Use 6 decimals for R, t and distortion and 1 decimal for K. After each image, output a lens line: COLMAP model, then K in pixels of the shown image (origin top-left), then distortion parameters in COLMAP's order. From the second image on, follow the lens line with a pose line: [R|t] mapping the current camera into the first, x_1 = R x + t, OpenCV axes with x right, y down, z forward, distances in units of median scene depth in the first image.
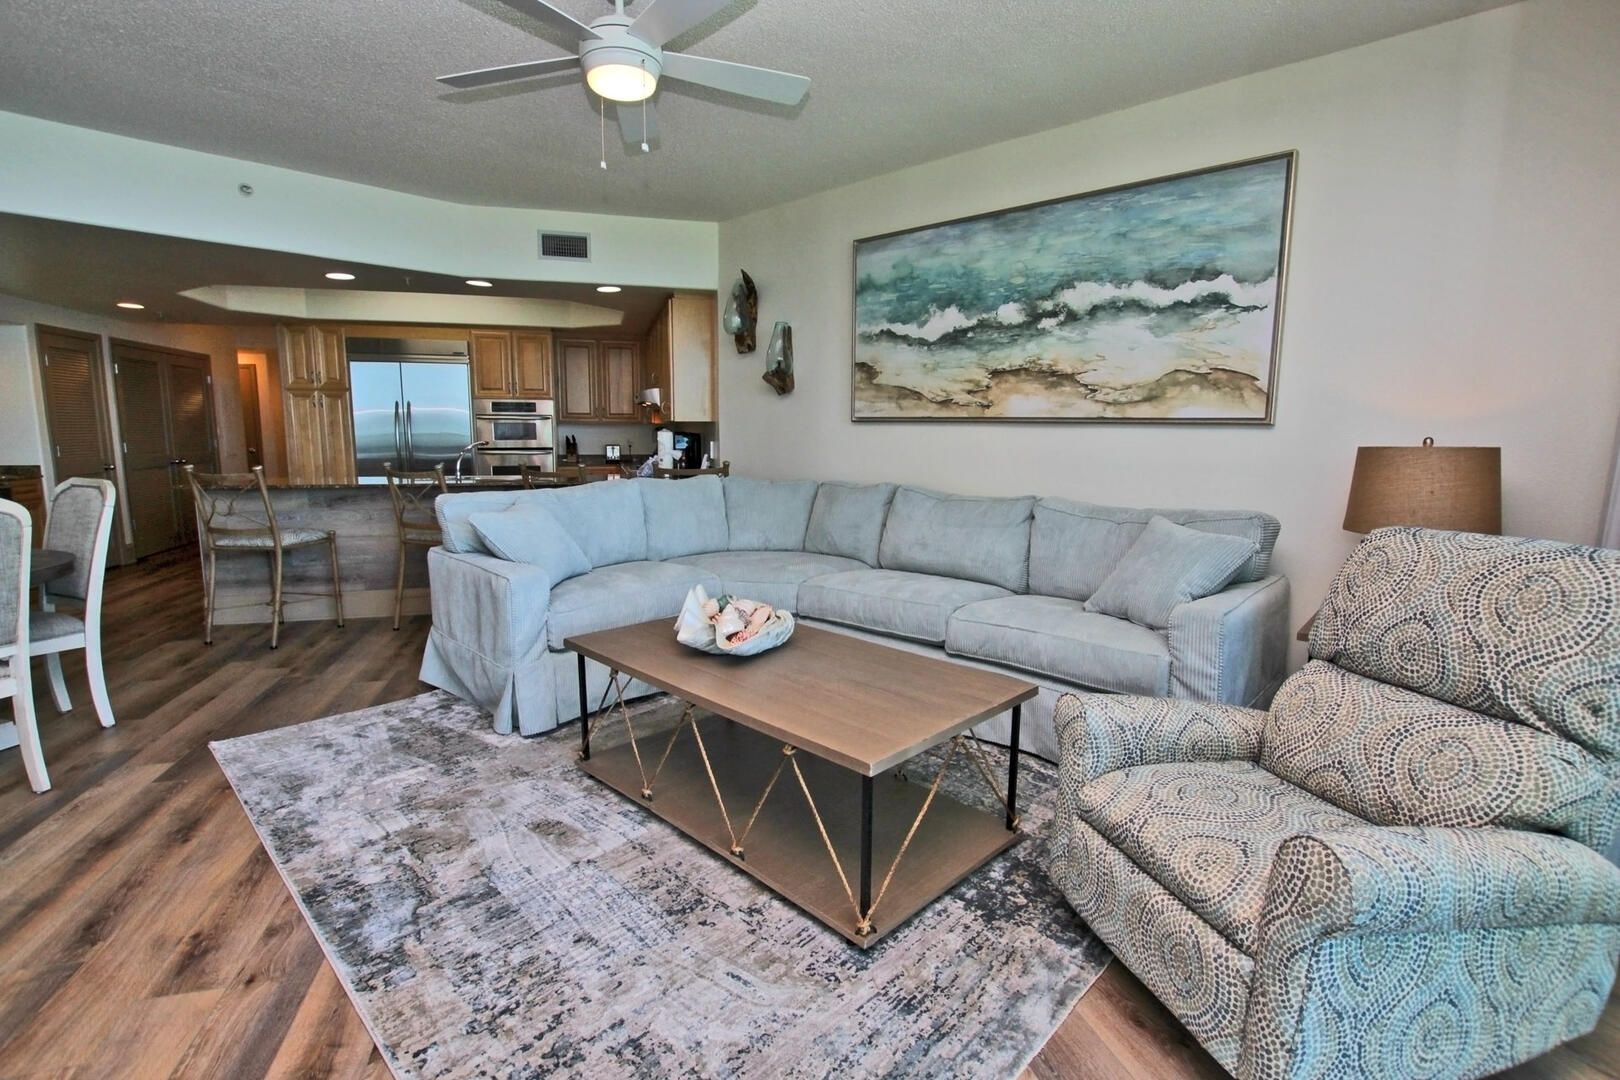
lens RADIAL K [[751.3, 0, 813.0], [0, 751.3, 543.5], [0, 0, 1]] dist [-0.033047, 0.003963]
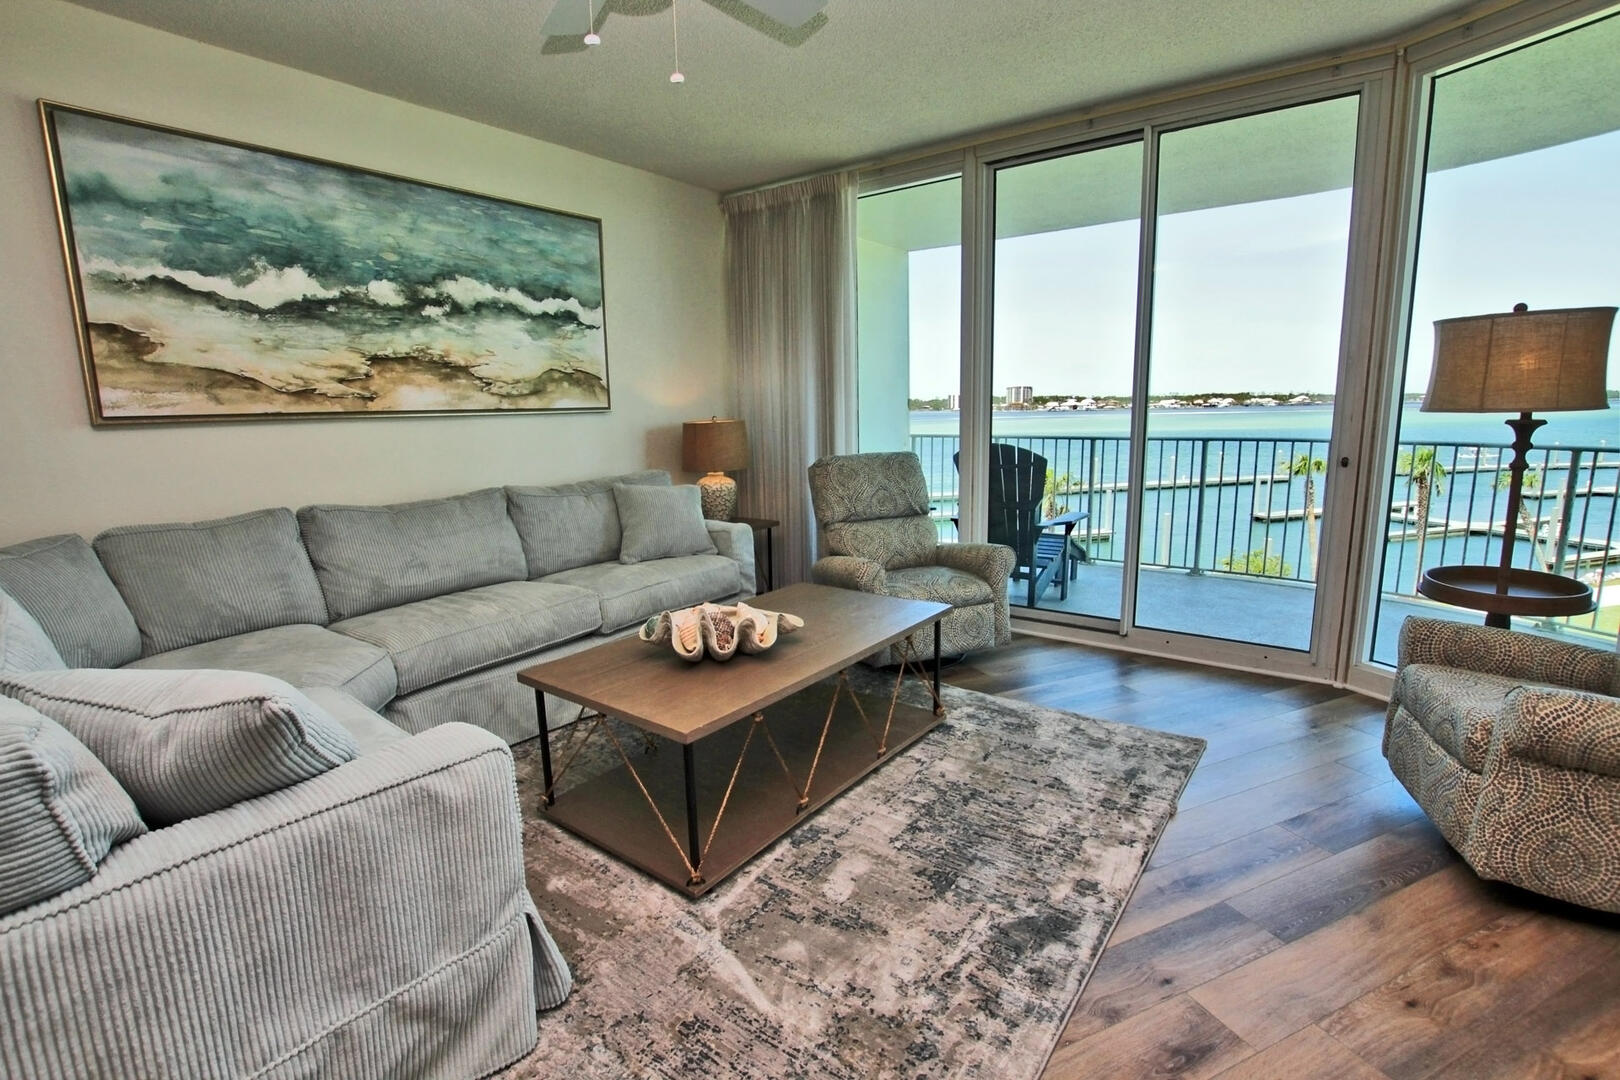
lens RADIAL K [[751.3, 0, 809.3], [0, 751.3, 543.4], [0, 0, 1]] dist [-0.033047, 0.003963]
pose [[-0.120429, -0.185638, 0.975210, -0.714556], [0.167313, 0.964512, 0.204263, -0.120481], [-0.978521, 0.187765, -0.085096, 0.654914]]
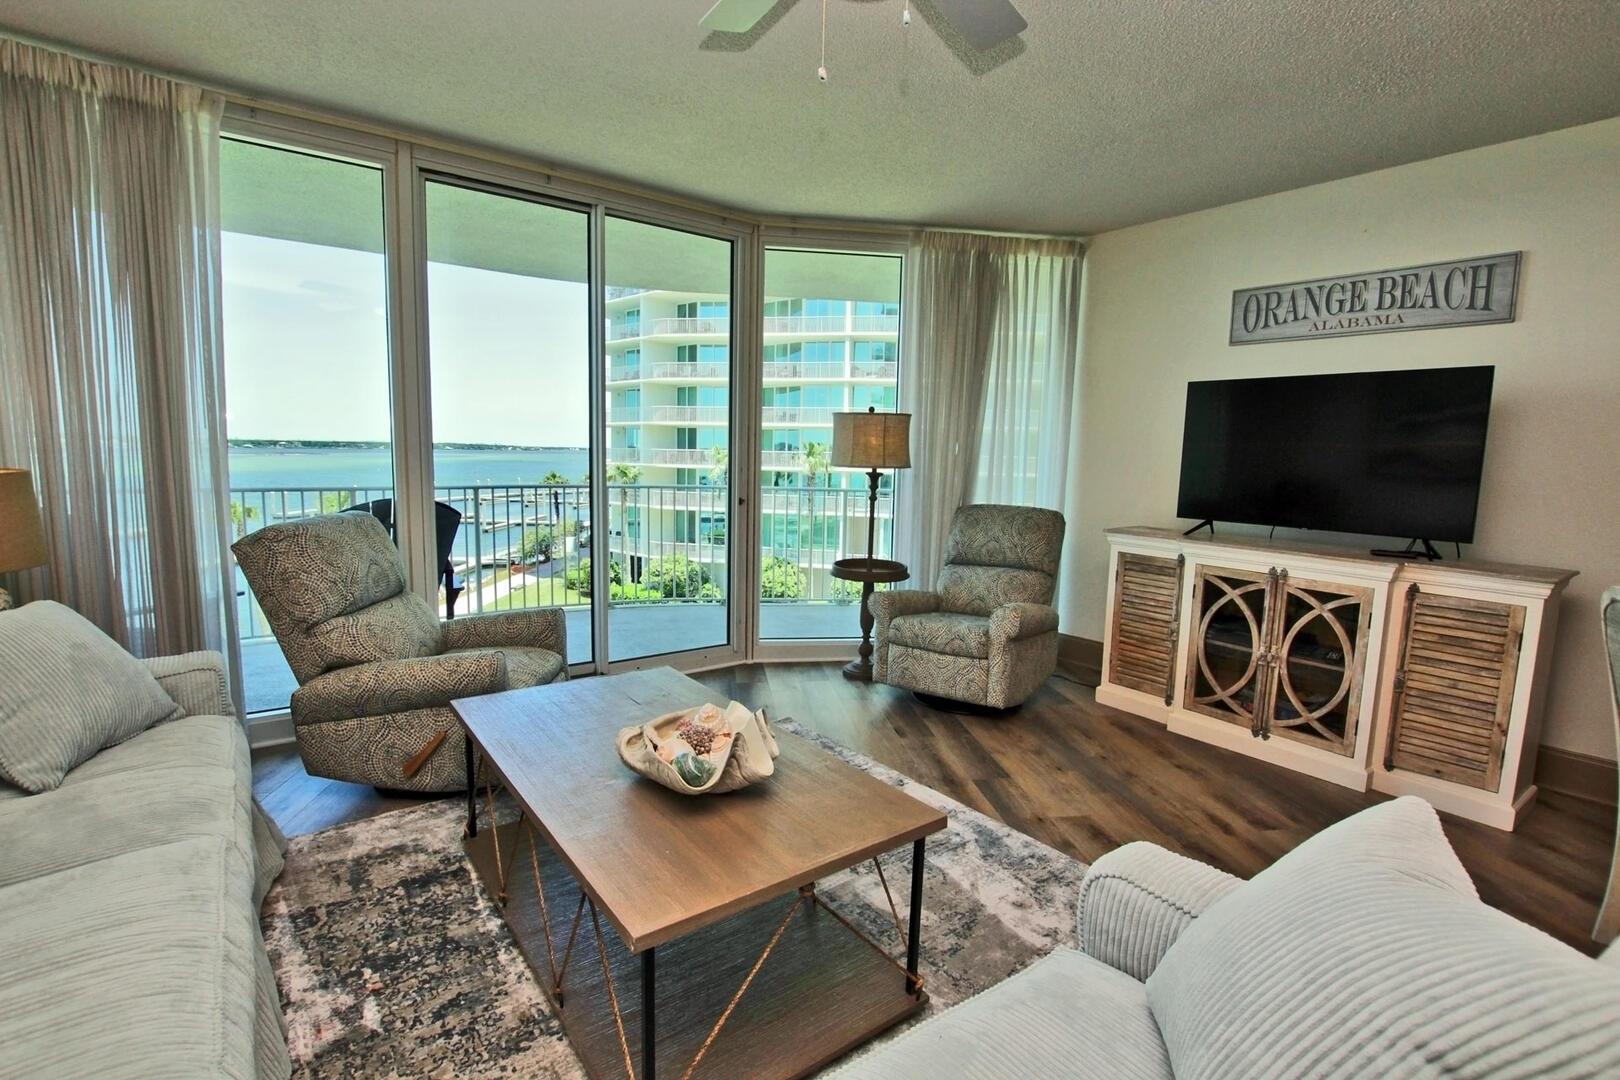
lens RADIAL K [[751.3, 0, 815.7], [0, 751.3, 541.8], [0, 0, 1]] dist [-0.033047, 0.003963]
pose [[-0.989518, -0.049873, 0.135523, -0.212247], [-0.012776, 0.965024, 0.261848, -0.190479], [-0.143843, 0.257372, -0.955546, 1.125714]]
